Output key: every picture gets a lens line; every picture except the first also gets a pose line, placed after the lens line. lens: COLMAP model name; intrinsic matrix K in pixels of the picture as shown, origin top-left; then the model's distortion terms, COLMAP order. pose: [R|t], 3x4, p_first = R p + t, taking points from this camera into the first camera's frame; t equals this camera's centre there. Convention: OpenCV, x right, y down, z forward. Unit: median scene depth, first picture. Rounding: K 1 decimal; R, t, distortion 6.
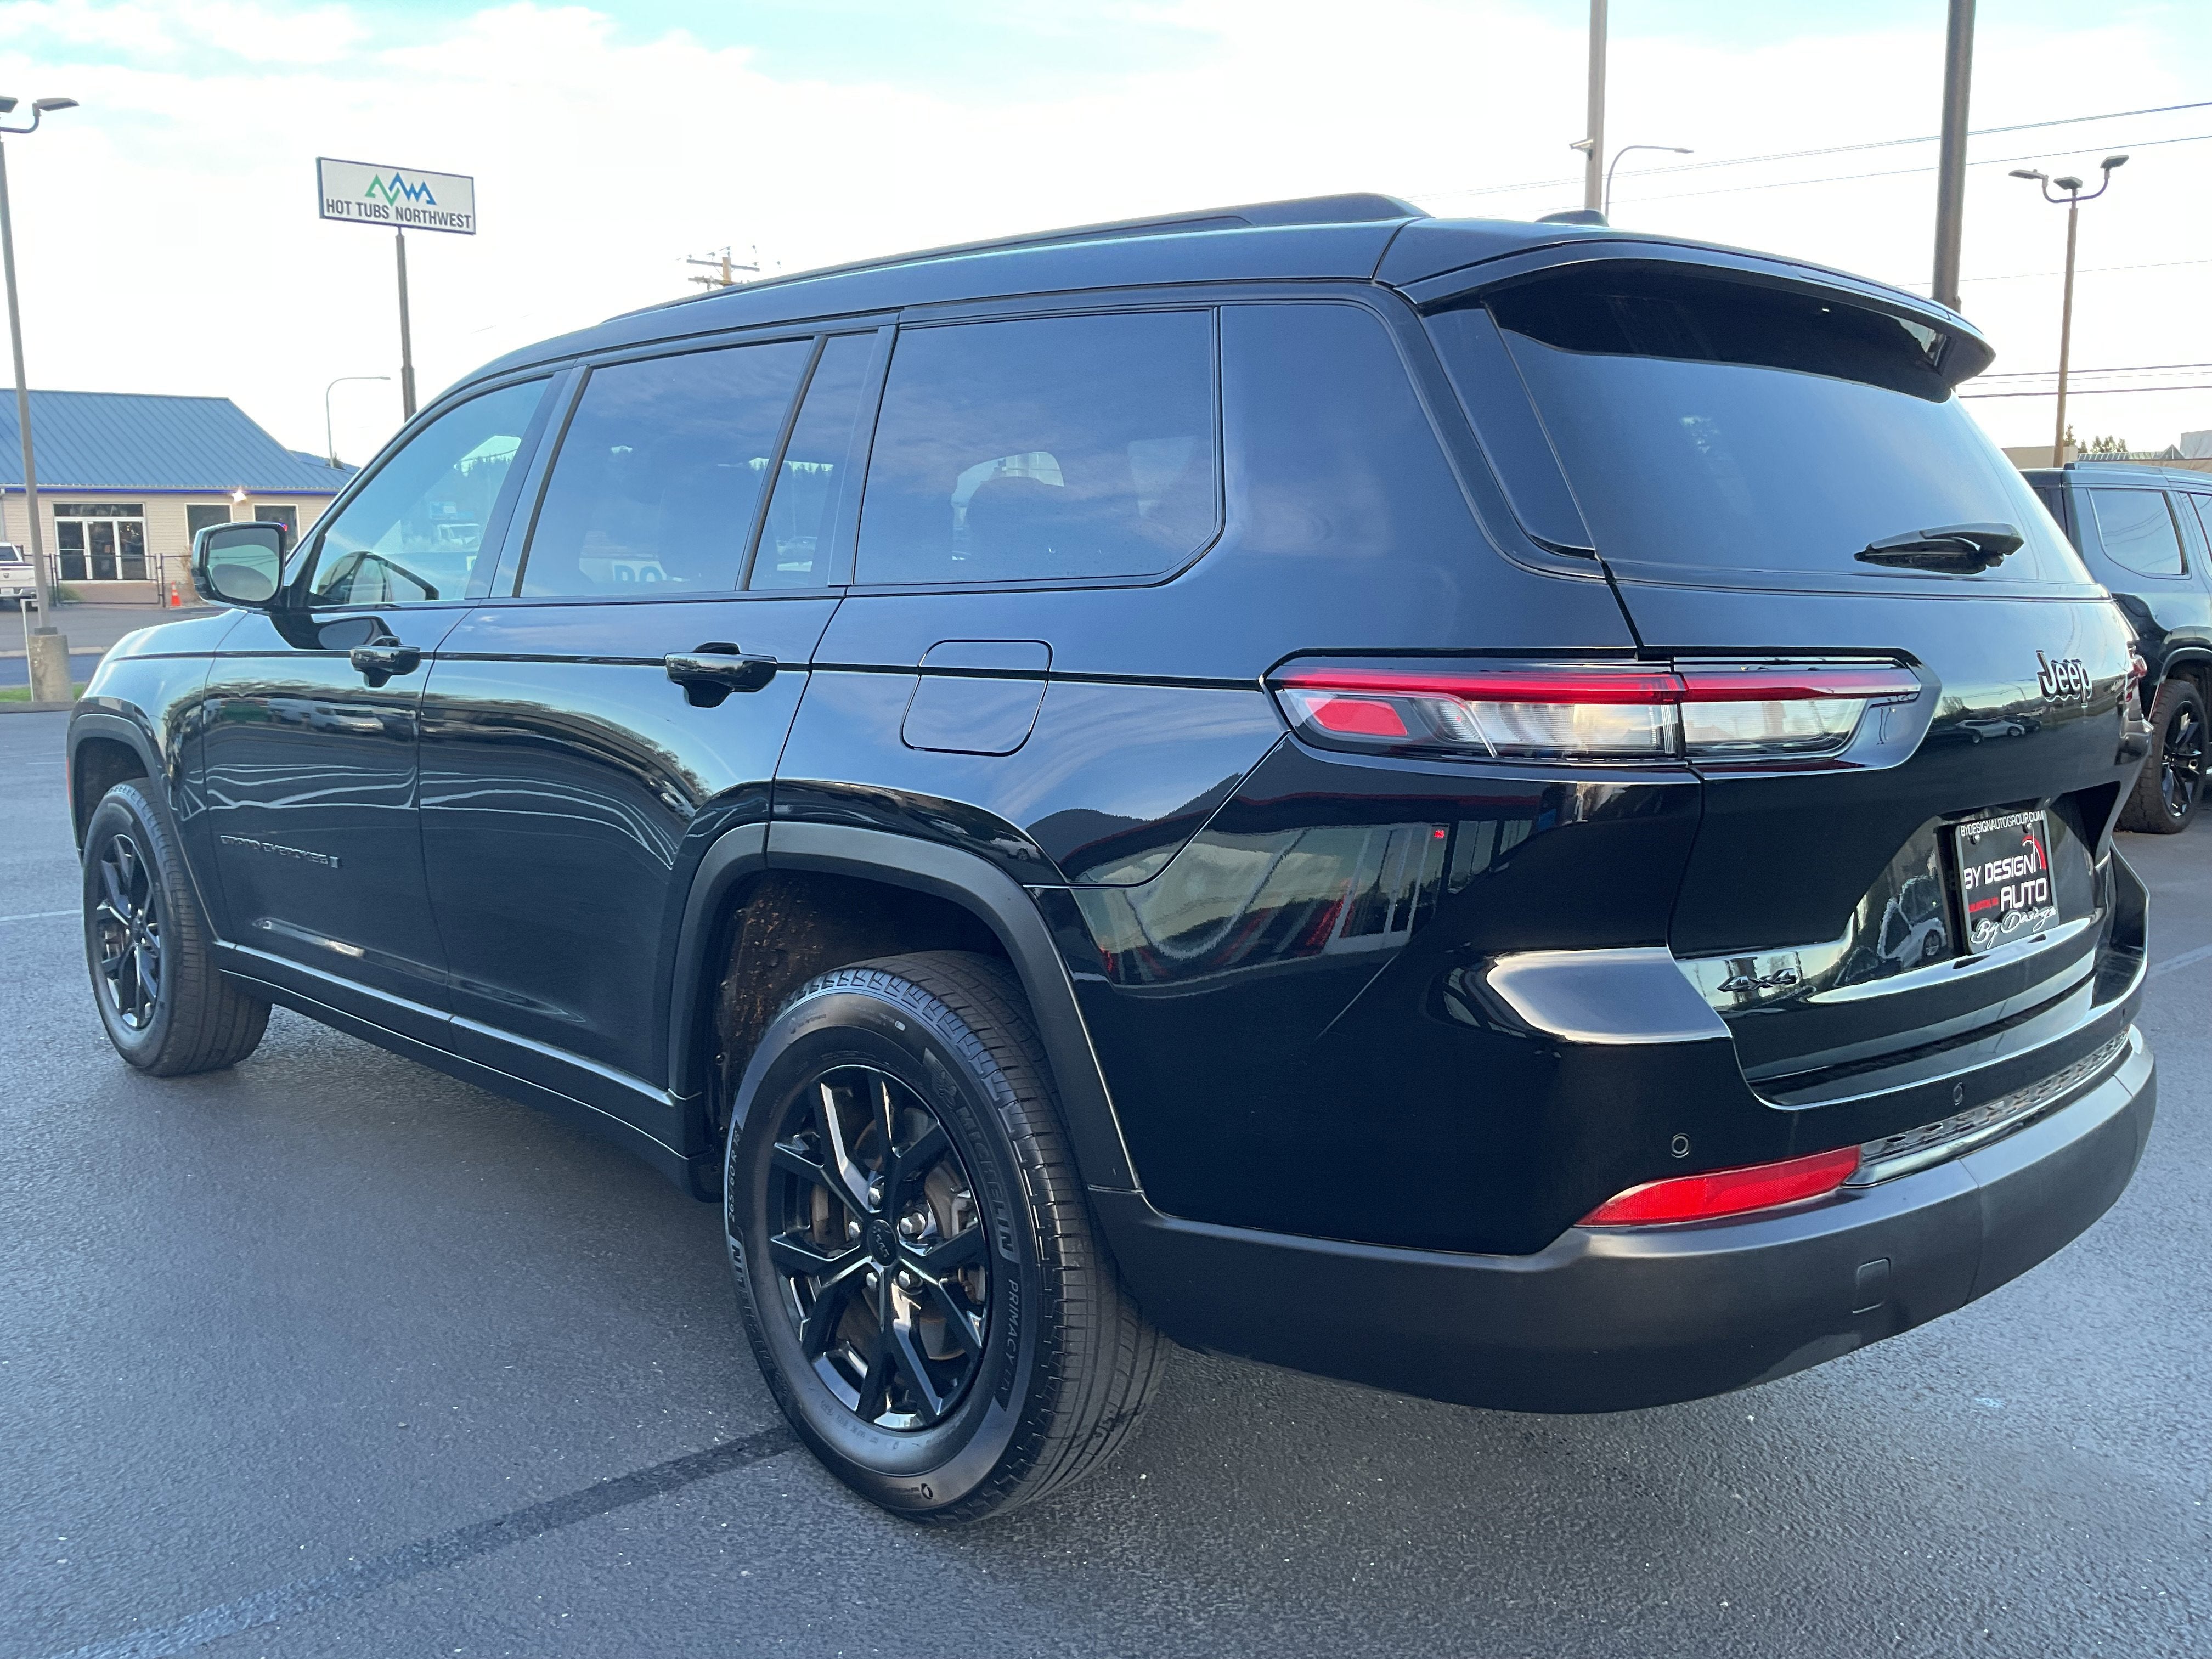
lens RADIAL K [[1892.0, 0, 1134.8], [0, 1892.0, 825.7], [0, 0, 1]] dist [0.098243, -0.217902]
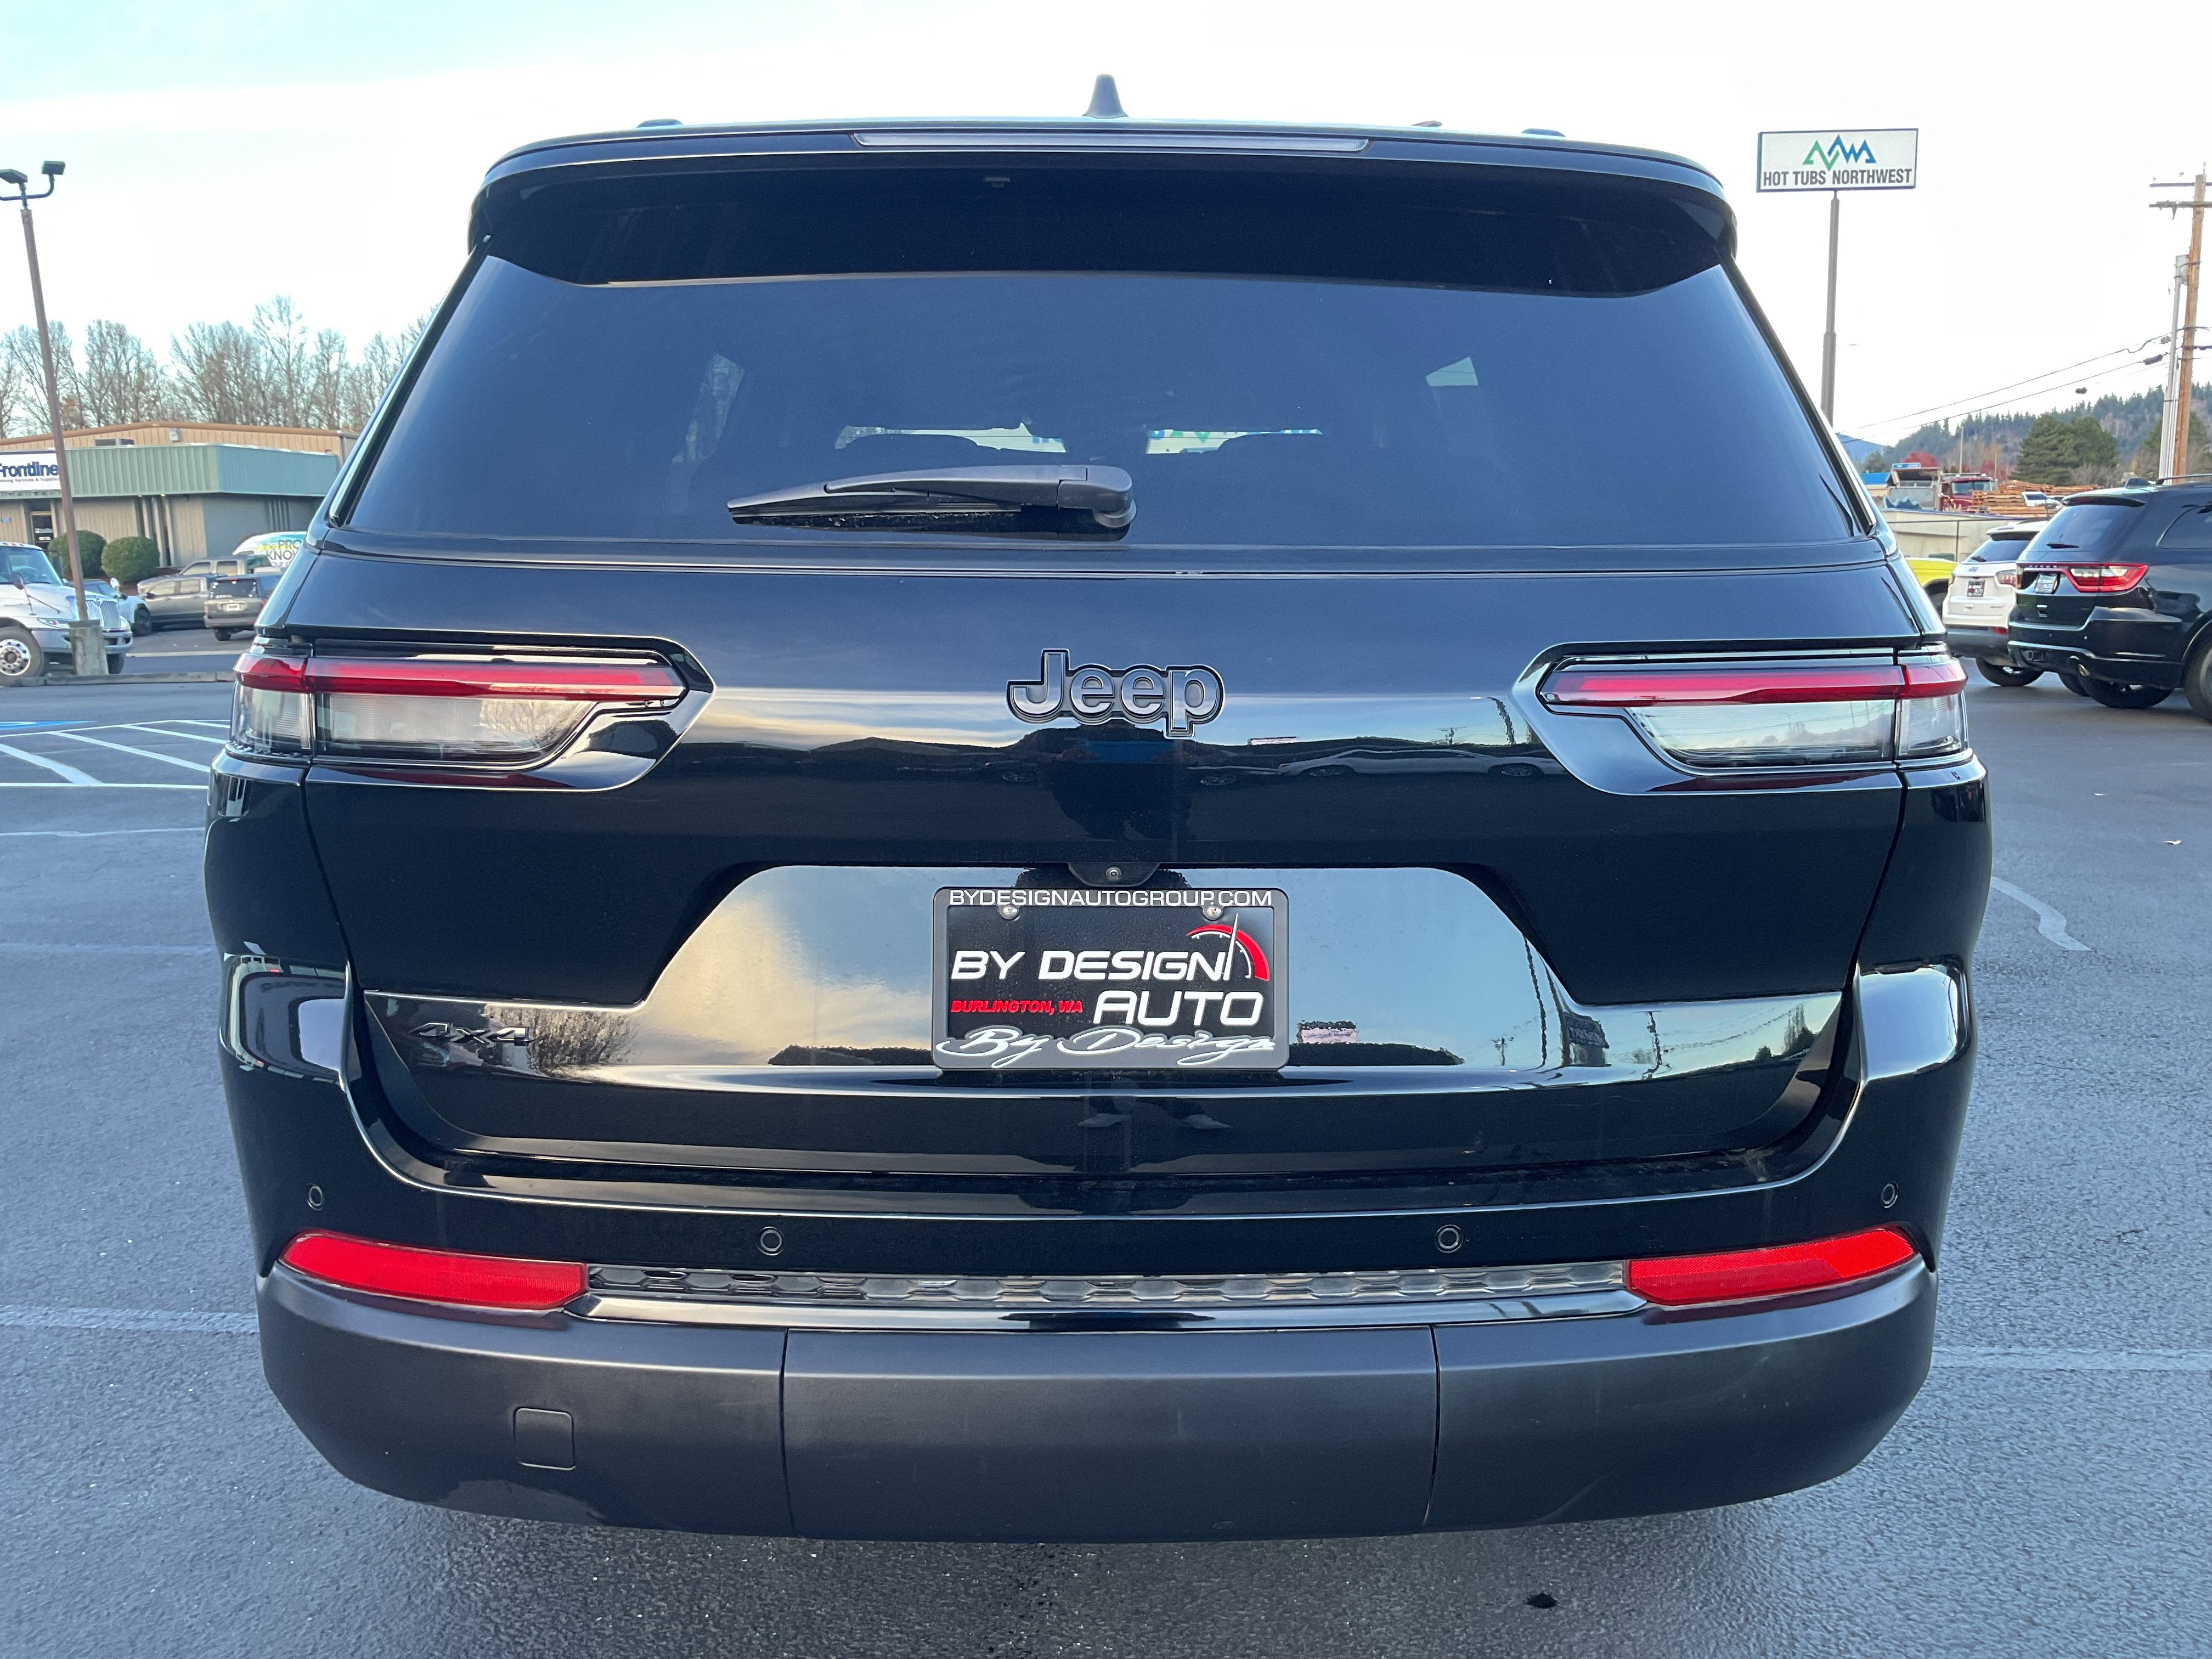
lens RADIAL K [[1914.0, 0, 1111.0], [0, 1914.0, 825.1], [0, 0, 1]] dist [-0.001976, 0.011794]
pose [[0.725254, 0.093711, -0.682074, 0.788736], [-0.082730, 0.995377, 0.048789, -0.052654], [0.683493, 0.021044, 0.729654, 0.421630]]
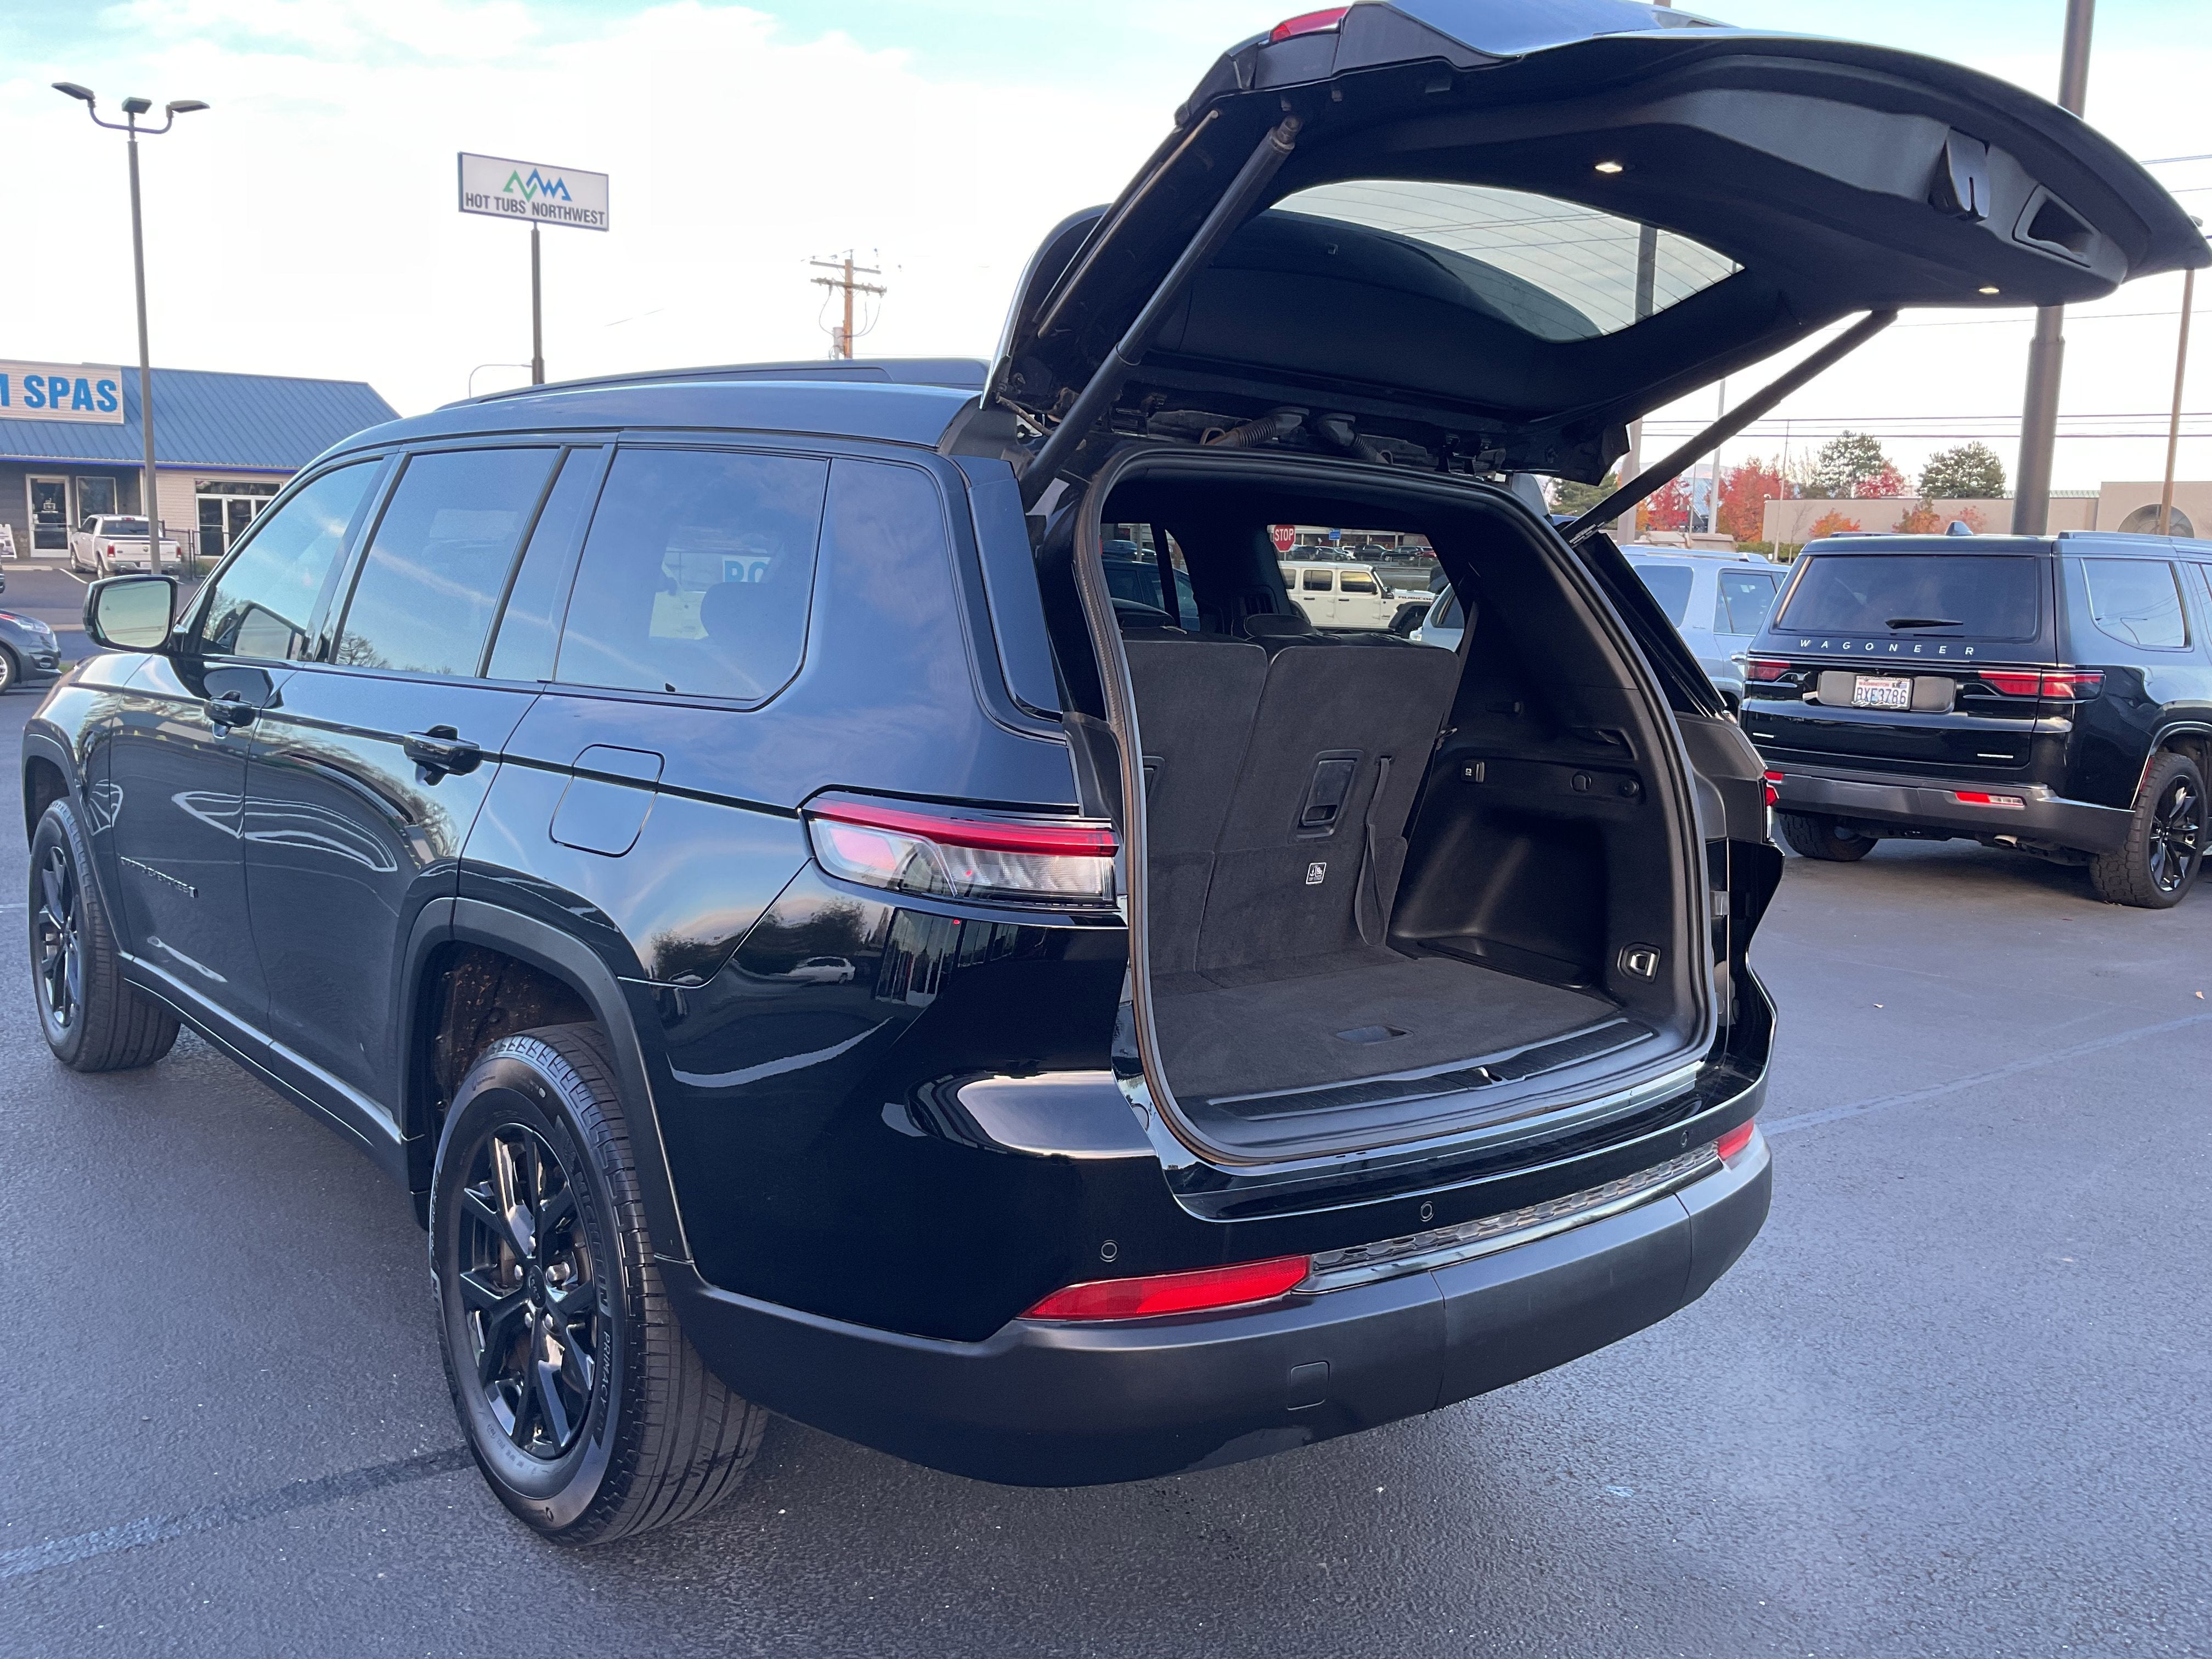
lens RADIAL K [[1885.7, 0, 1138.3], [0, 1885.7, 831.7], [0, 0, 1]] dist [0.138939, -0.335757]
pose [[0.997146, 0.042579, -0.062341, 0.253551], [-0.042419, 0.999092, 0.003895, -0.057932], [0.062450, -0.001240, 0.998047, -0.073629]]
